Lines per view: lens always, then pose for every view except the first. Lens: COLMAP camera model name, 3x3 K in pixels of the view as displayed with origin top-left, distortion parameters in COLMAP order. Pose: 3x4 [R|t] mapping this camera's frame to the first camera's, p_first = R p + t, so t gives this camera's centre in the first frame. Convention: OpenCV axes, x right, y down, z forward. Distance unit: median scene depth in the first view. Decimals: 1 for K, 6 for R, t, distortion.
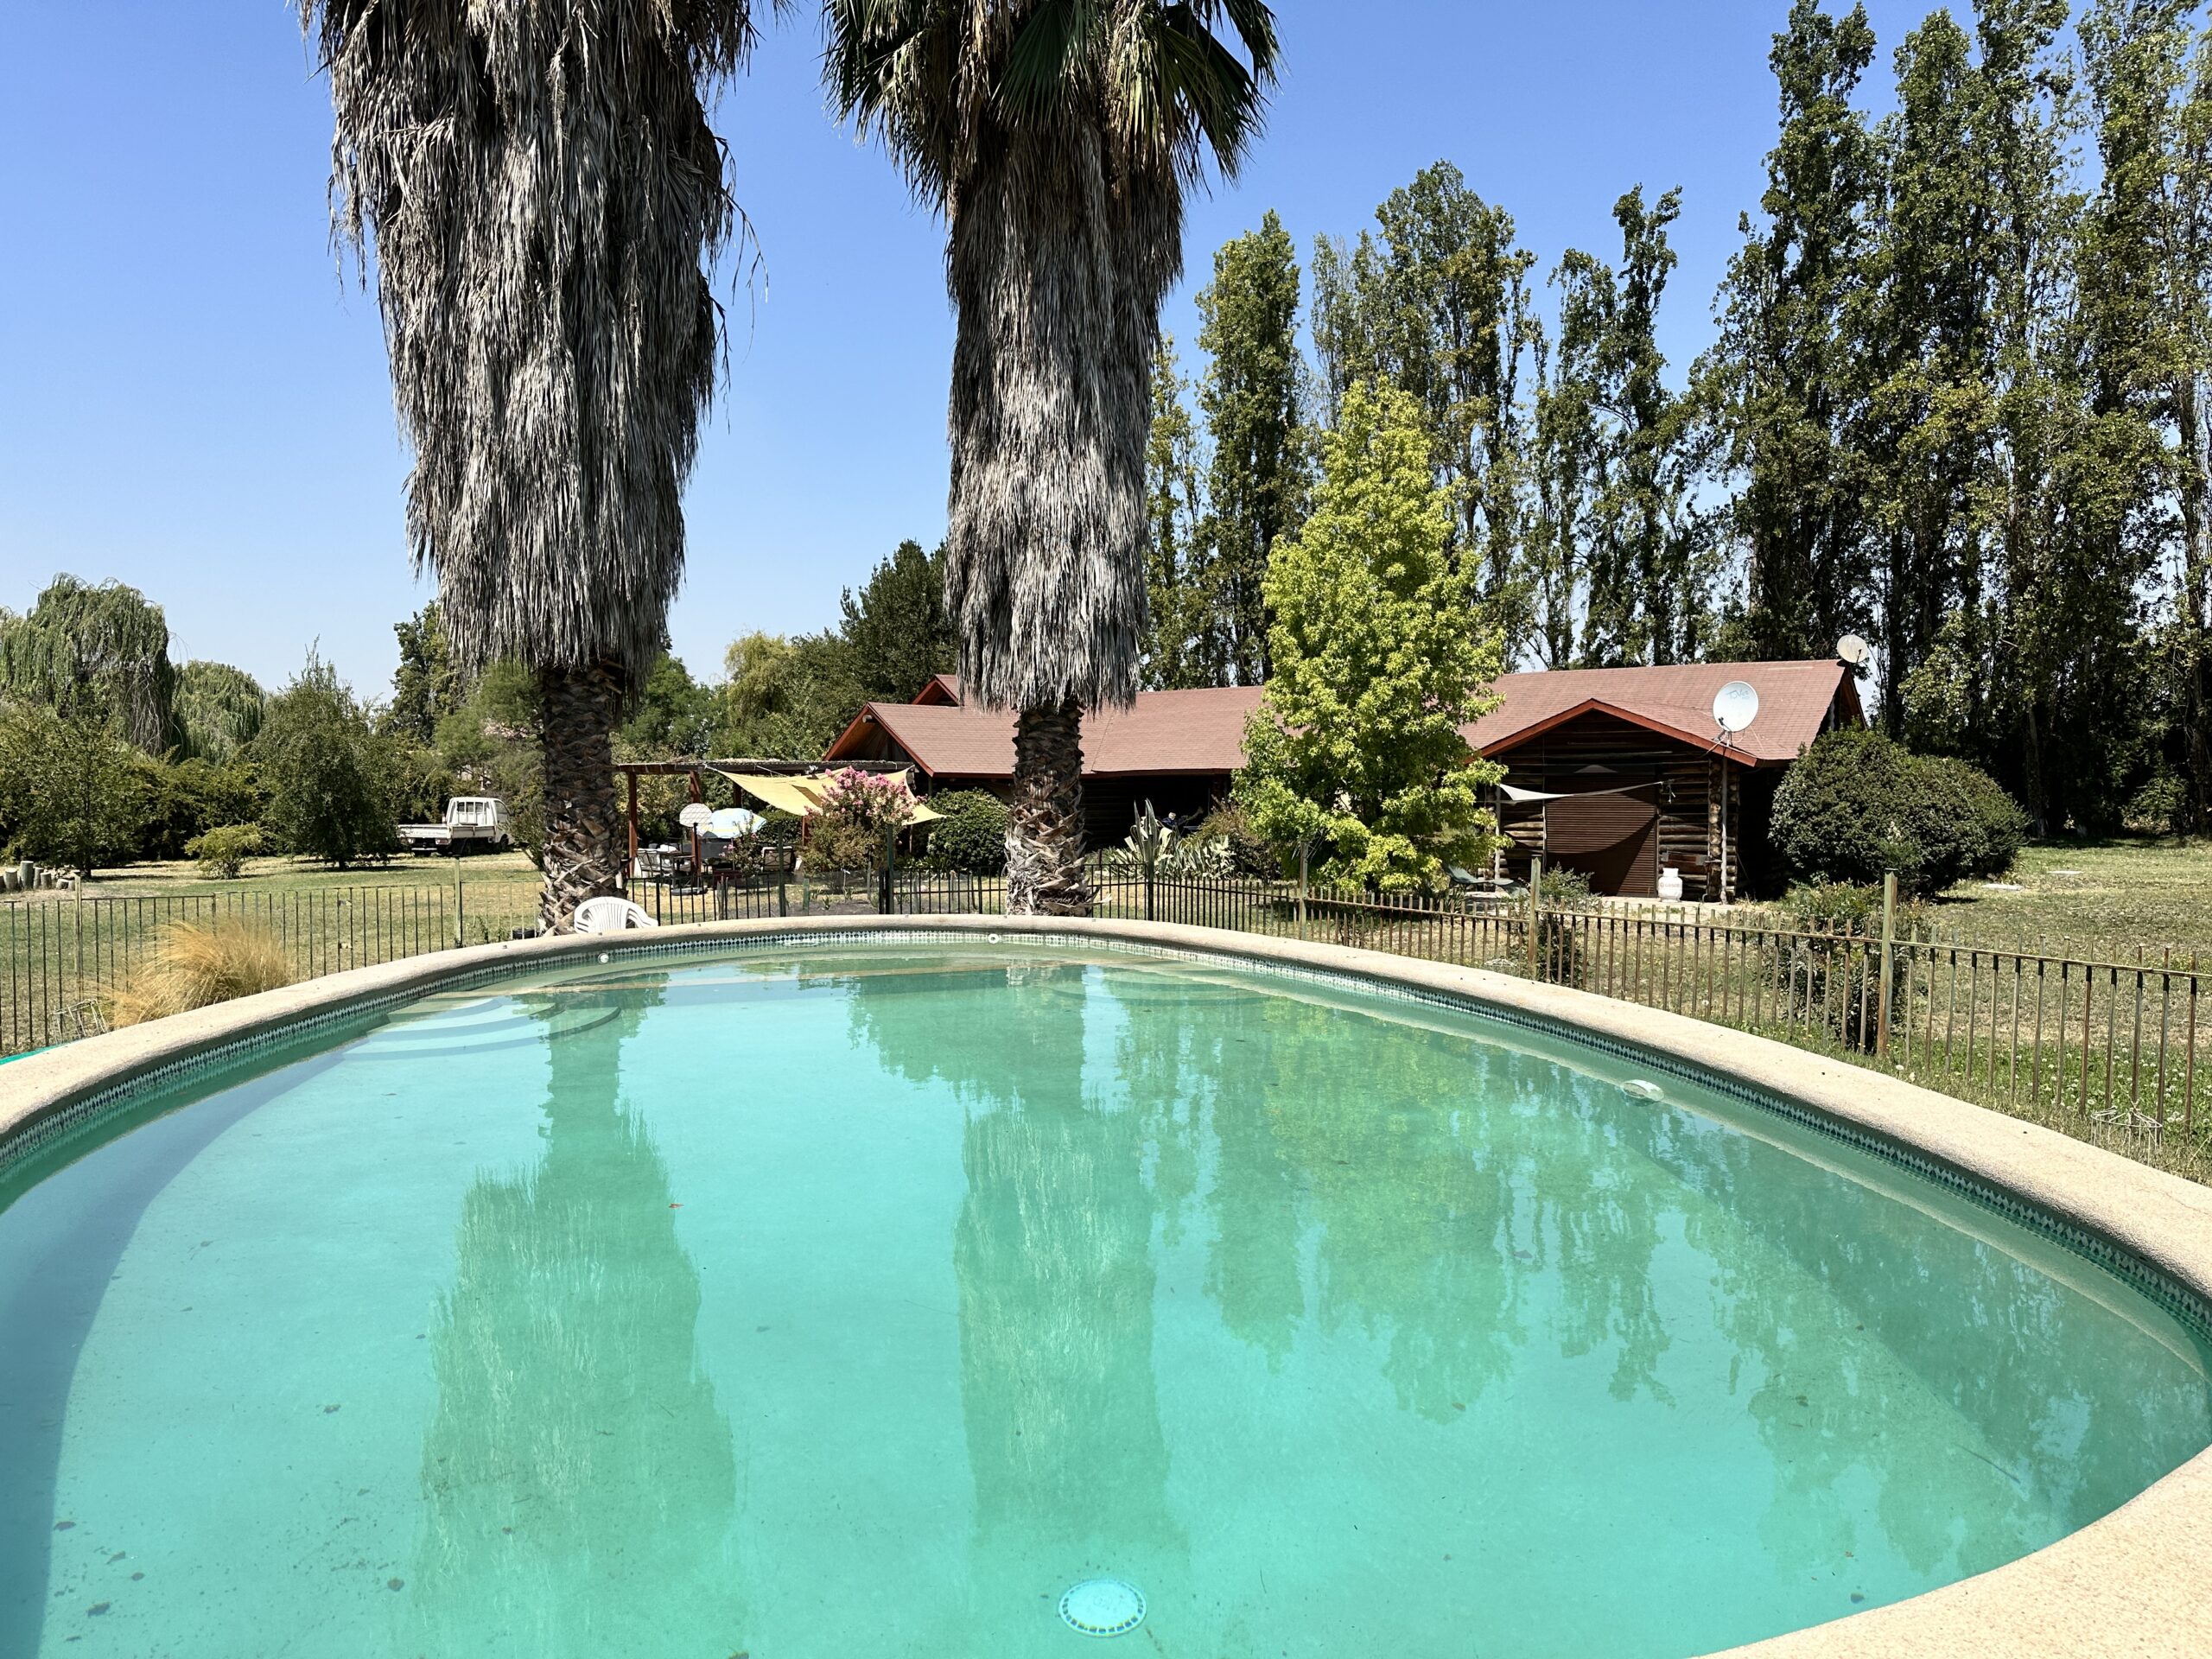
lens RADIAL K [[1508.5, 0, 1097.0], [0, 1508.5, 876.5], [0, 0, 1]] dist [0.093305, -0.118229]
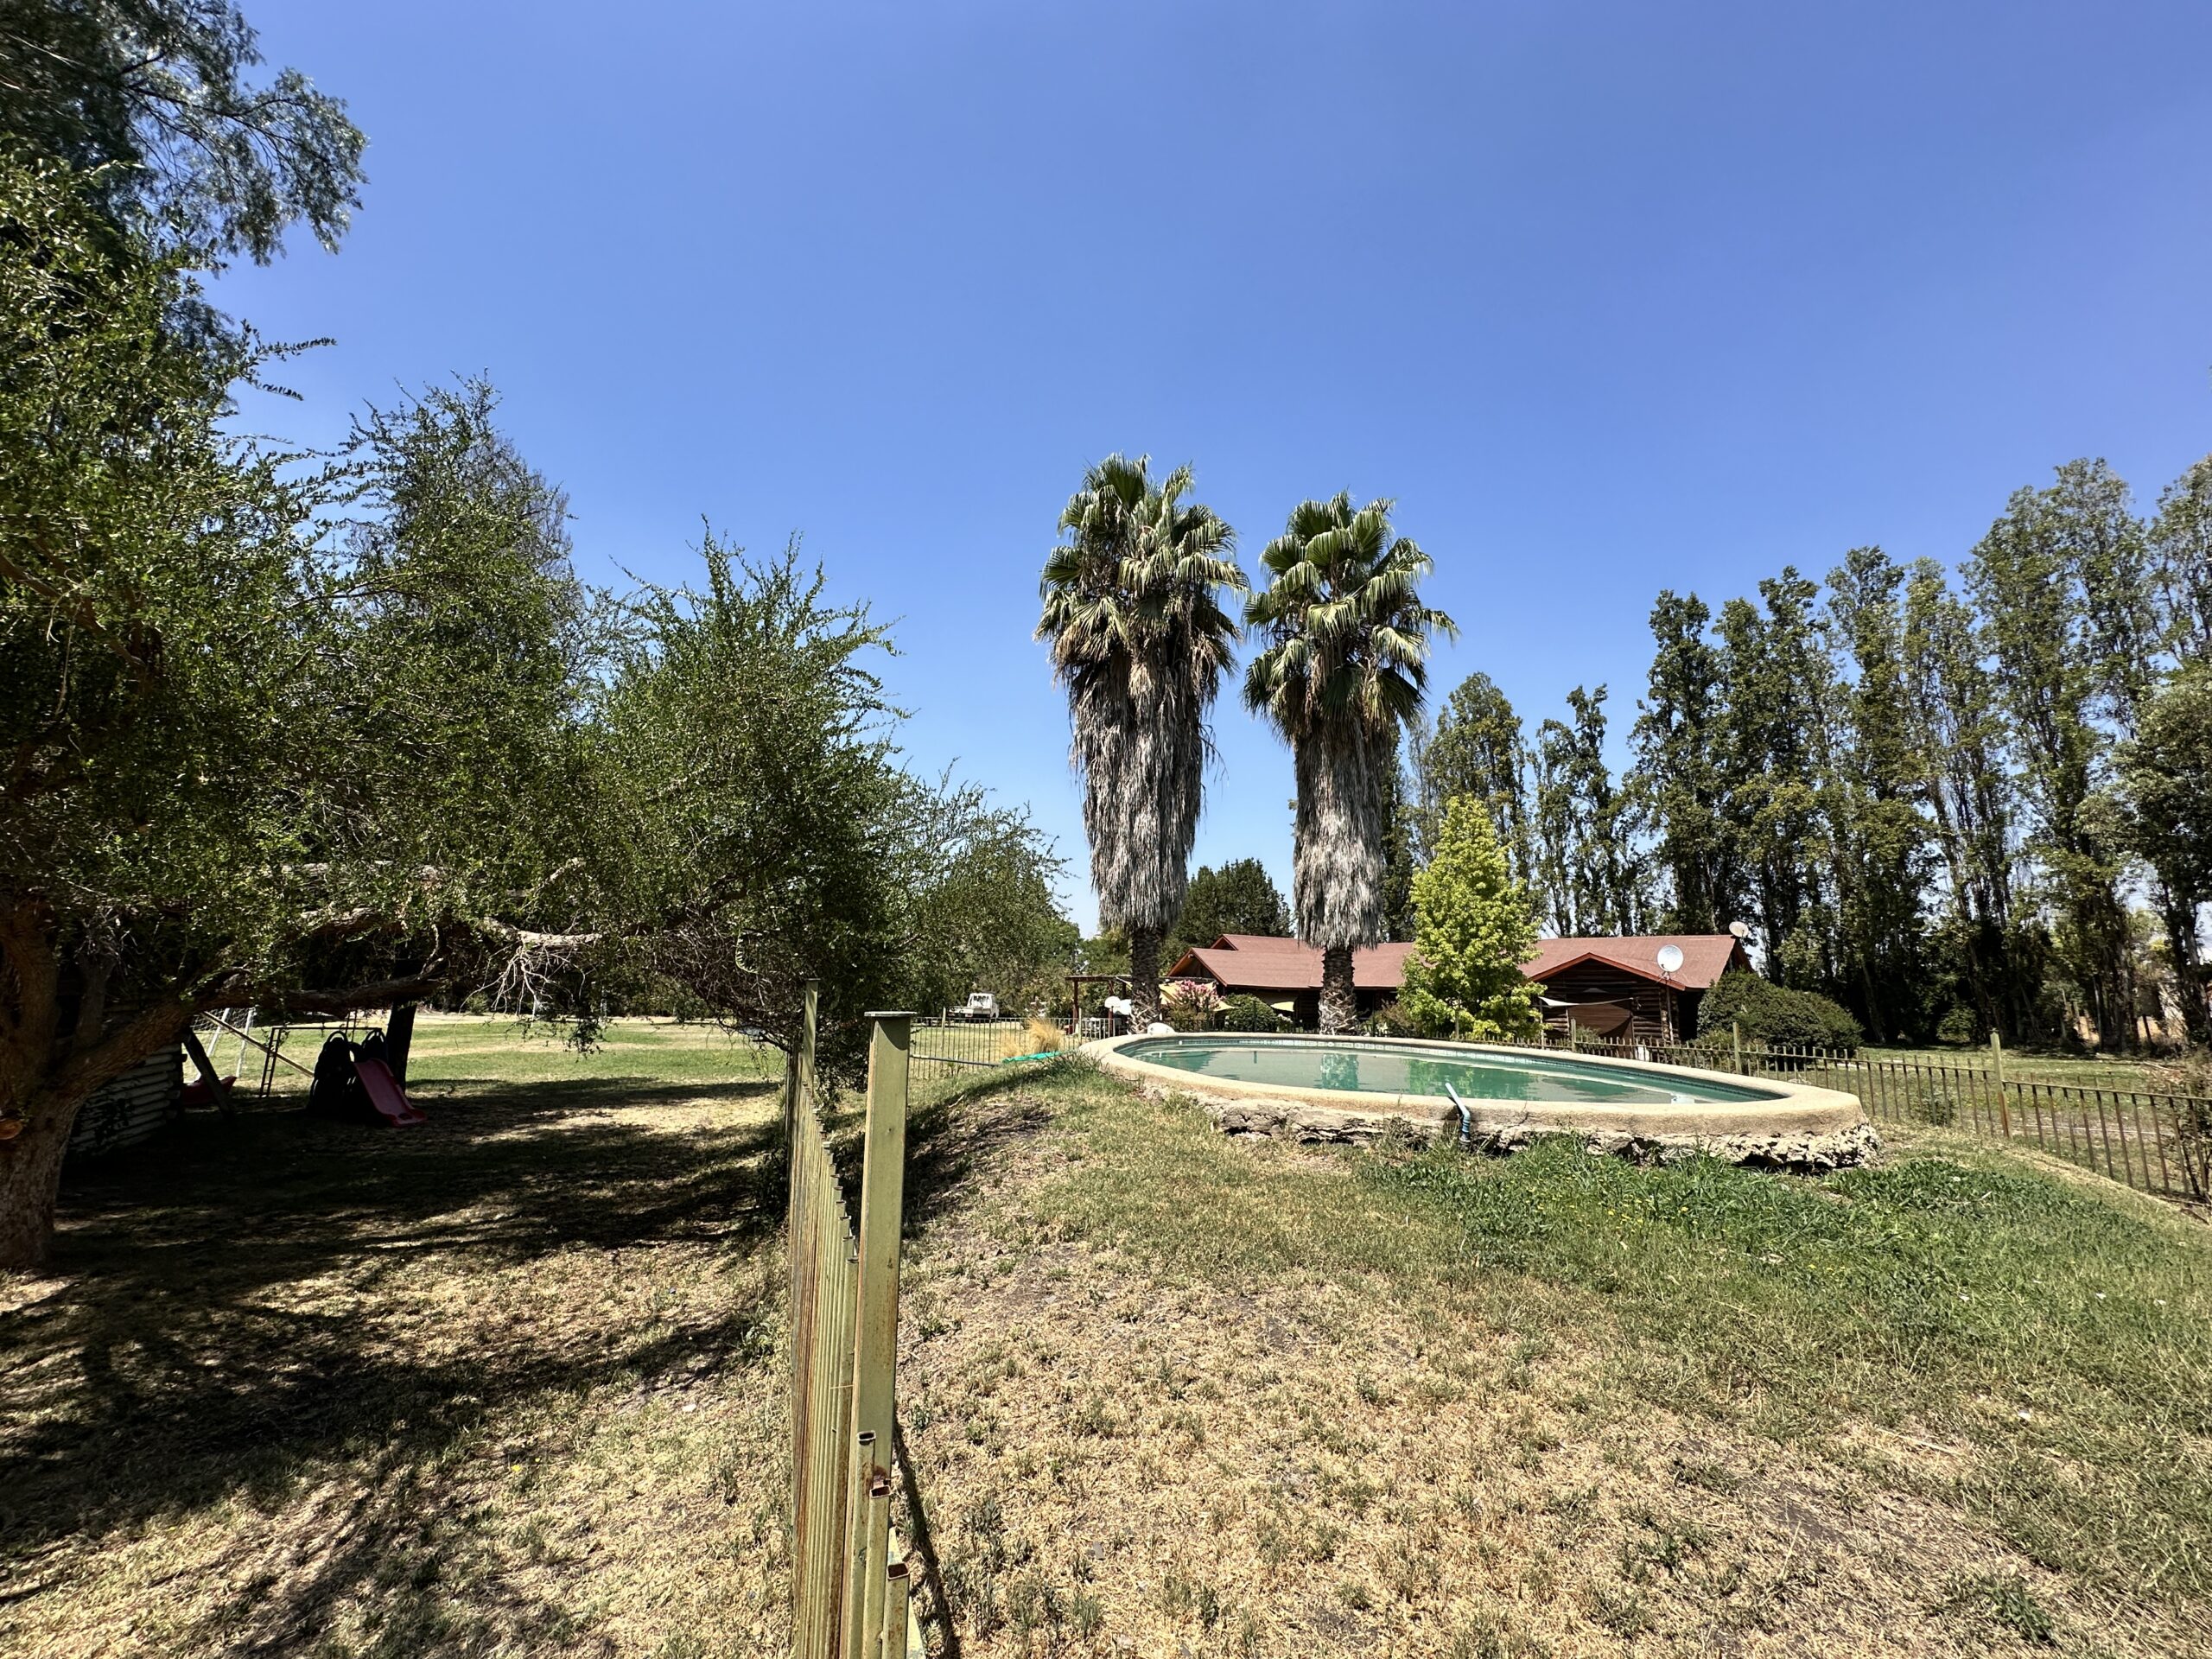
lens RADIAL K [[887.5, 0, 1104.4], [0, 887.5, 835.9], [0, 0, 1]] dist [-0.000239, 0.000197]
pose [[0.984296, -0.004239, -0.176477, -0.072893], [-0.038545, 0.970428, -0.238292, 0.028556], [0.172269, 0.241352, 0.955025, -0.191747]]
